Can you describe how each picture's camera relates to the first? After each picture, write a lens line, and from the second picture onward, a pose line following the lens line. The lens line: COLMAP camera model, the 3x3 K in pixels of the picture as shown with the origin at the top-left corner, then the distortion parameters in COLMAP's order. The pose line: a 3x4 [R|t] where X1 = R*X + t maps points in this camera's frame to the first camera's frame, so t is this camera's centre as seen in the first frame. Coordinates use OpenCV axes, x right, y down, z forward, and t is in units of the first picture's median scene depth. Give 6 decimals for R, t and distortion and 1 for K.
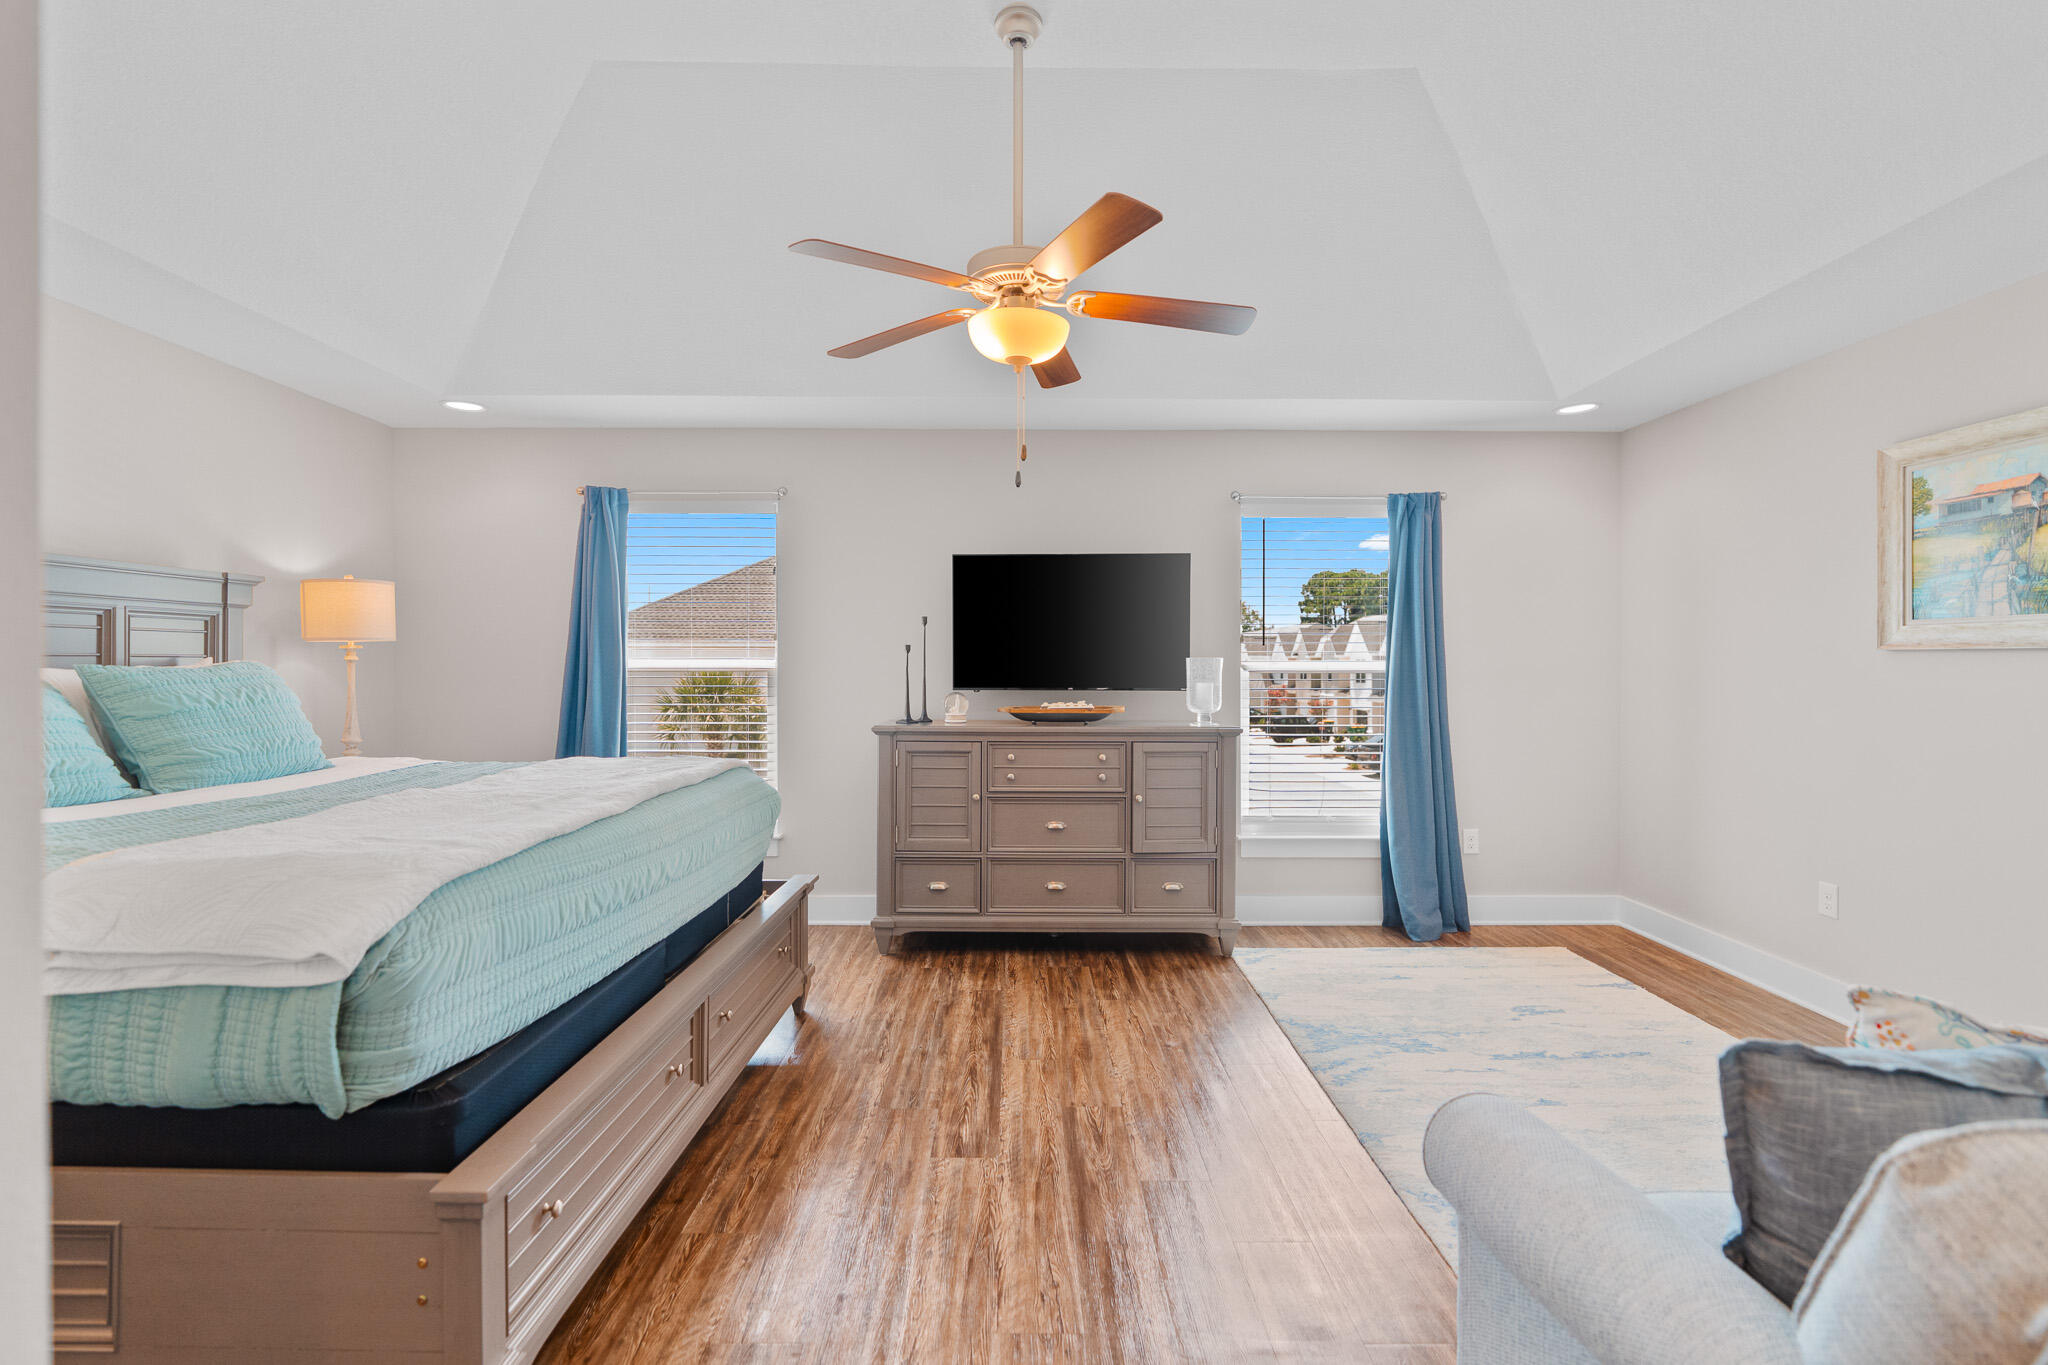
lens RADIAL K [[928.4, 0, 1022.3], [0, 928.4, 663.7], [0, 0, 1]] dist [-0.003234, 0.000471]
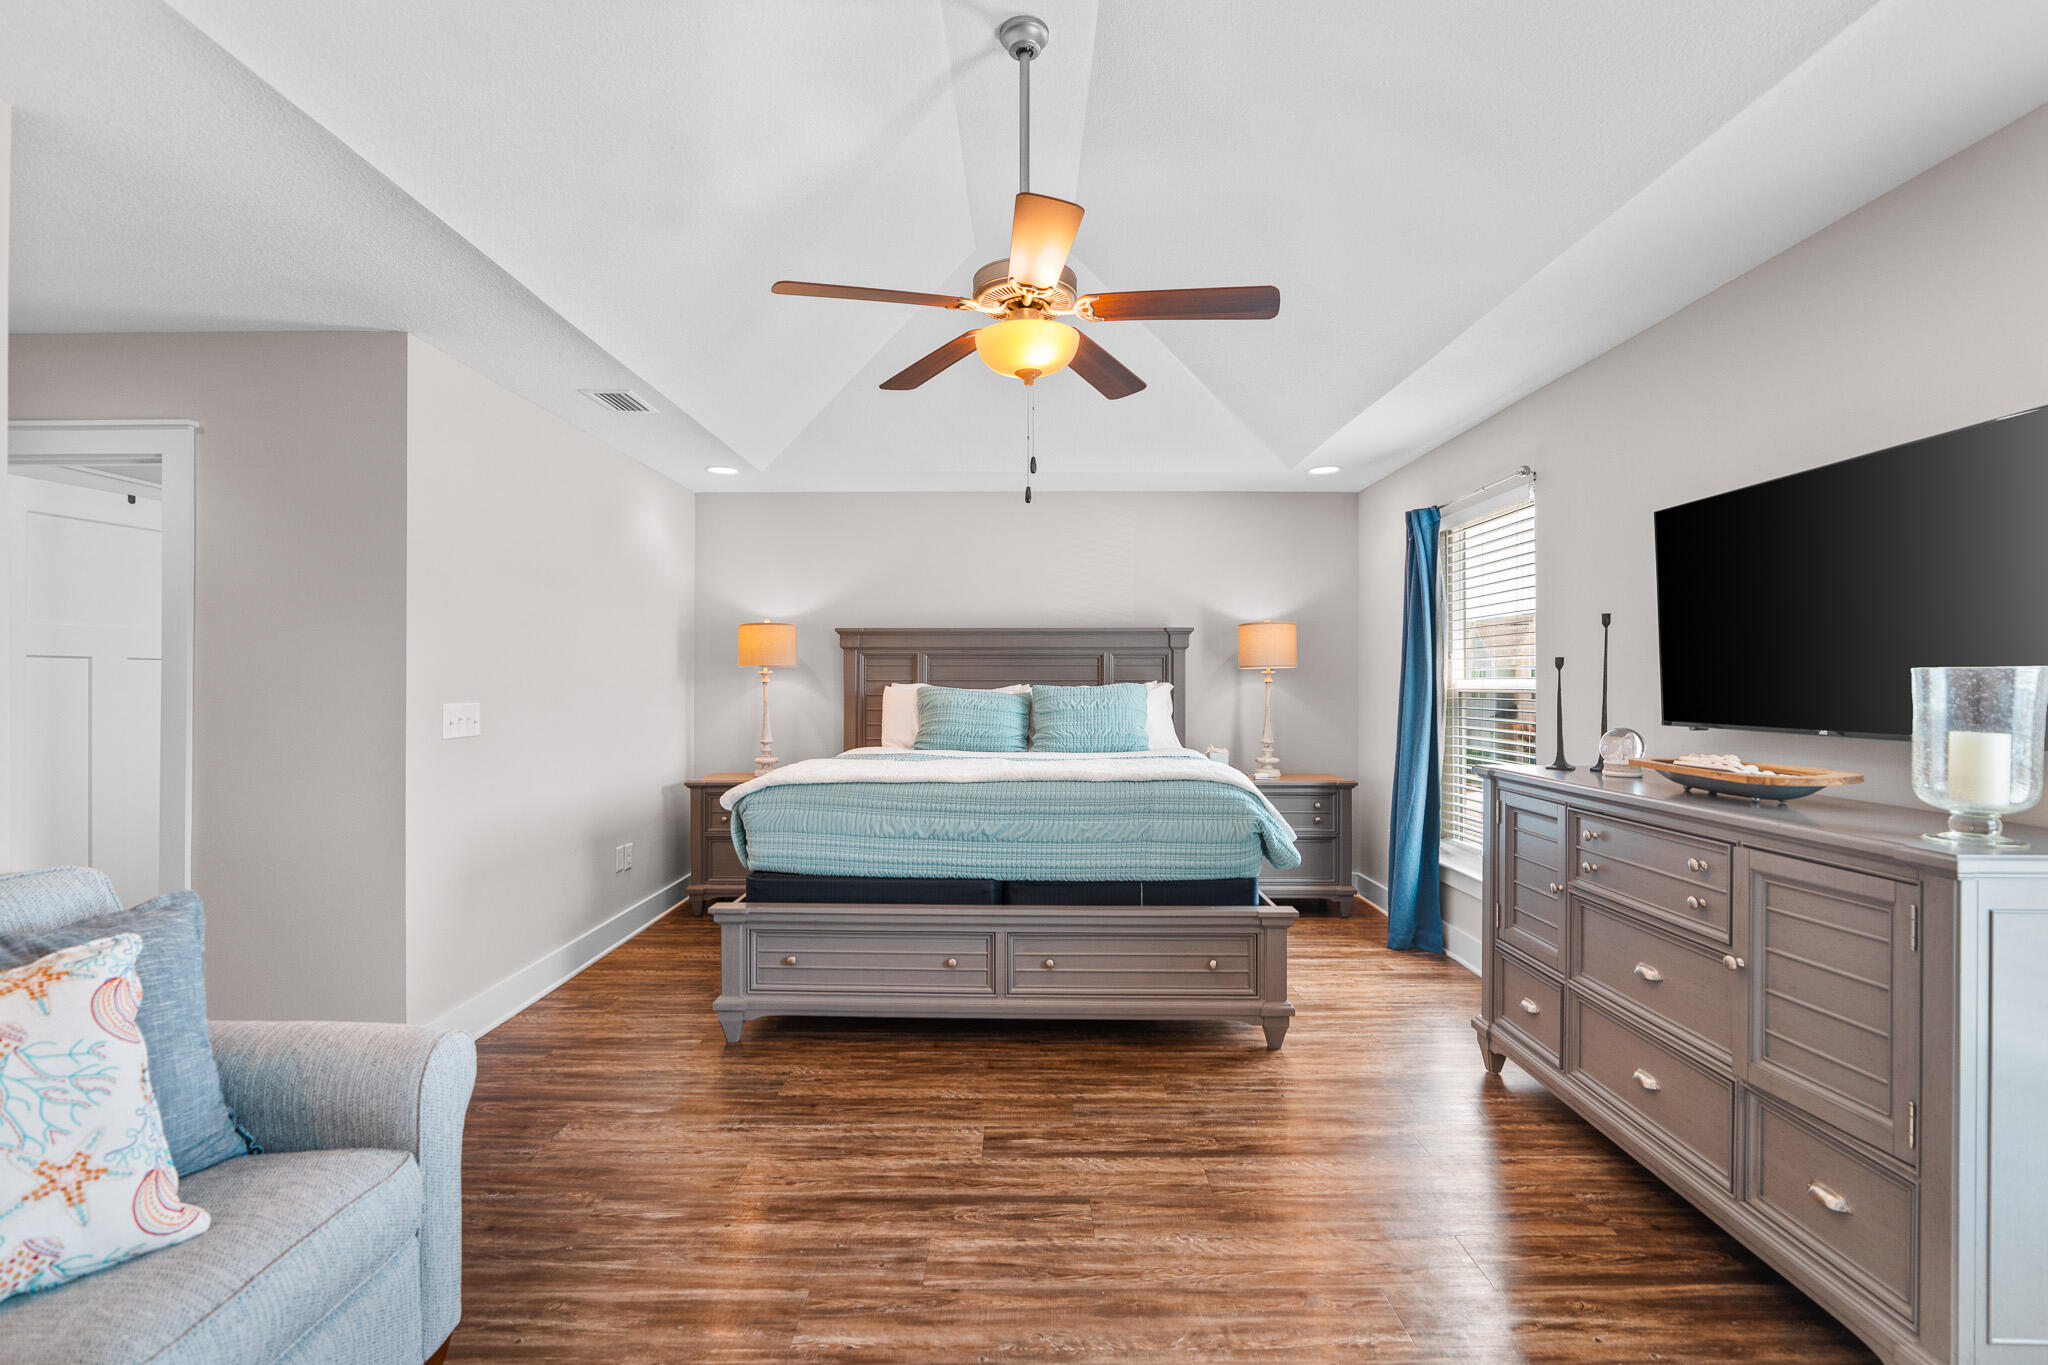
lens RADIAL K [[928.4, 0, 1022.3], [0, 928.4, 663.7], [0, 0, 1]] dist [-0.003234, 0.000471]
pose [[-0.018668, -0.022611, -0.999570, 0.900522], [-0.002538, 0.999742, -0.022568, 0.002557], [0.999823, 0.002115, -0.018720, 0.935467]]
